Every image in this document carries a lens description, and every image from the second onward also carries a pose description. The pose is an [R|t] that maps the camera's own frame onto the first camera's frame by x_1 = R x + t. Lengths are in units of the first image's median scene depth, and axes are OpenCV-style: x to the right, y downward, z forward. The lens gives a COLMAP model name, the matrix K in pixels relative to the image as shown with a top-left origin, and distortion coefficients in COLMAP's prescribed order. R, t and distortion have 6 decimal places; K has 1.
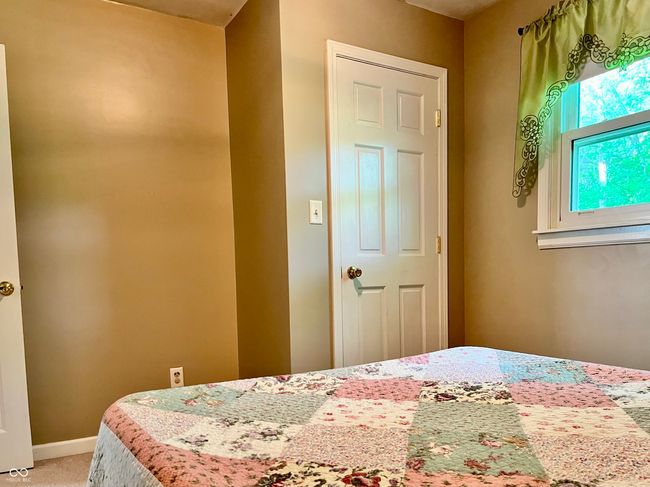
lens RADIAL K [[587.1, 0, 325.0], [0, 587.1, 243.5], [0, 0, 1]] dist [0.002092, 0.001829]
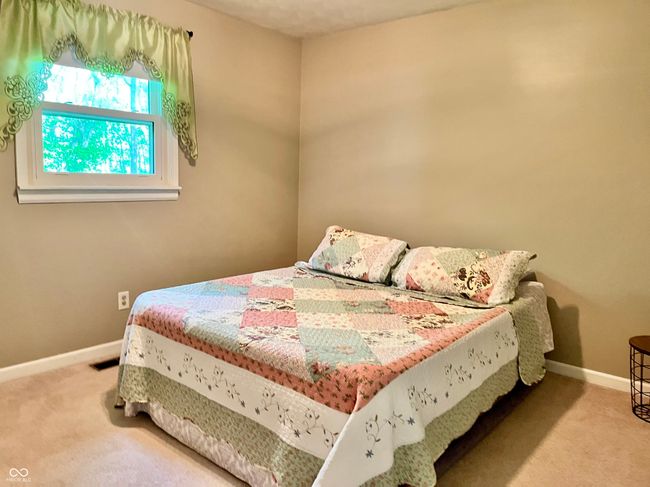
lens RADIAL K [[496.9, 0, 325.0], [0, 496.9, 243.5], [0, 0, 1]] dist [-0.000025, -0.000435]
pose [[-0.351359, -0.137265, 0.926124, -1.246180], [-0.085698, 0.989757, 0.114184, -0.127457], [-0.932310, -0.039247, -0.359523, 1.434310]]
